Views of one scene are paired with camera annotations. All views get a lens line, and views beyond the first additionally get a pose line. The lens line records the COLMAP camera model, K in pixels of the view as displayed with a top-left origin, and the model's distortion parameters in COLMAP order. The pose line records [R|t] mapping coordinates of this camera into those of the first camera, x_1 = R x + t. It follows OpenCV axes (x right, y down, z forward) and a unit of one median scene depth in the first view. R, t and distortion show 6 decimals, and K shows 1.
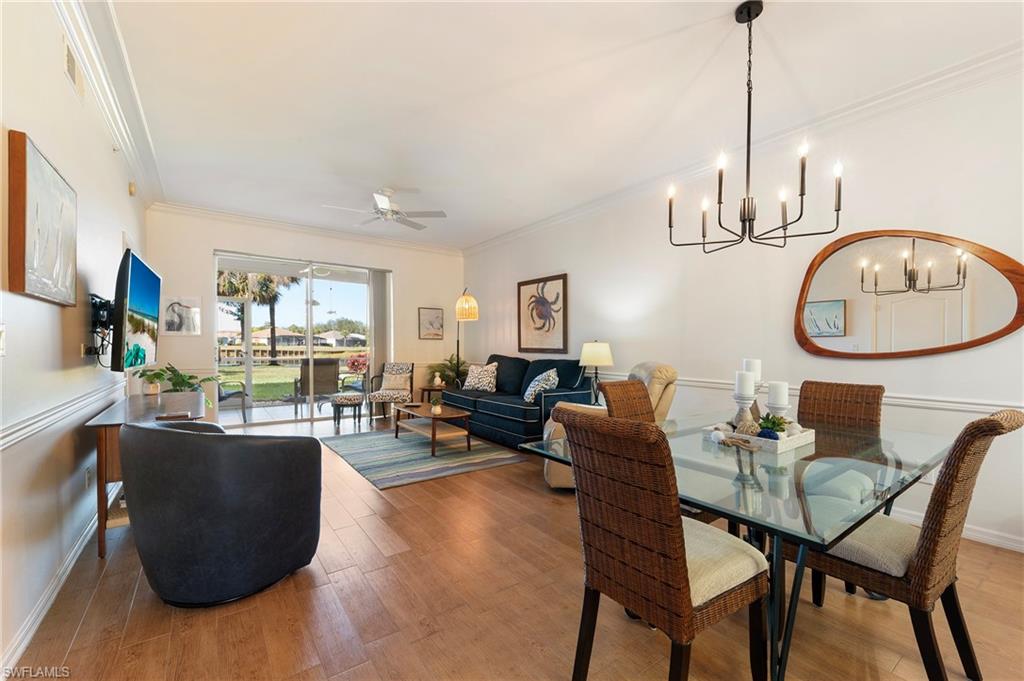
lens RADIAL K [[416.7, 0, 511.9], [0, 416.7, 359.7], [0, 0, 1]] dist [-0.000428, -0.000052]
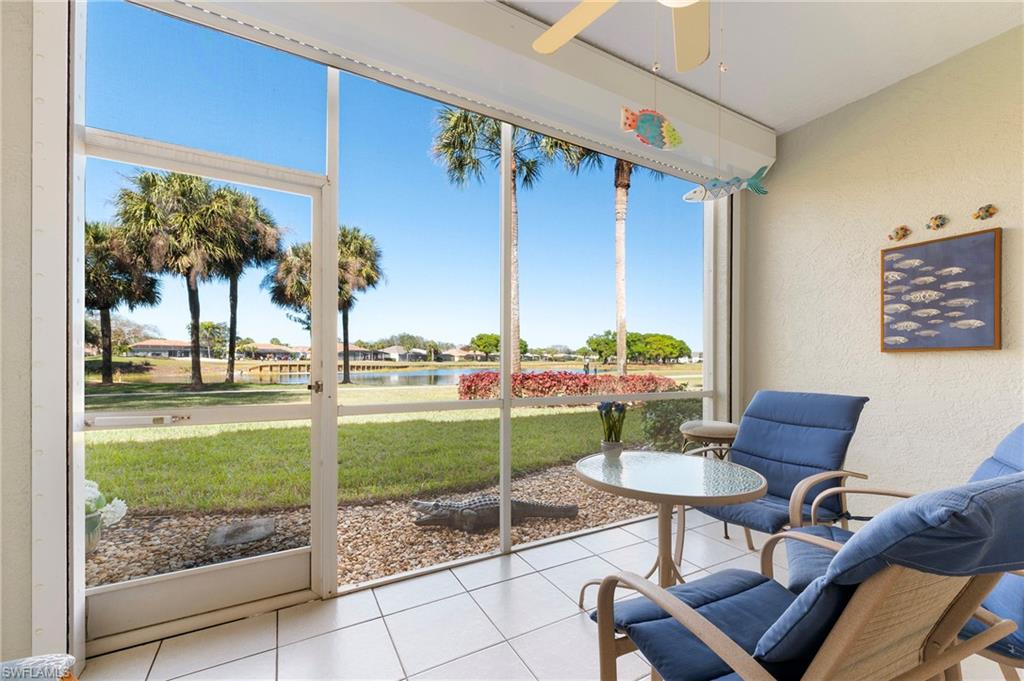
lens RADIAL K [[411.9, 0, 512.1], [0, 411.9, 365.1], [0, 0, 1]] dist [0.000263, -0.000005]
pose [[0.992414, 0.000809, -0.122941, -0.642705], [-0.003521, 0.999755, -0.021841, -0.031018], [0.122893, 0.022108, 0.992174, 1.005093]]
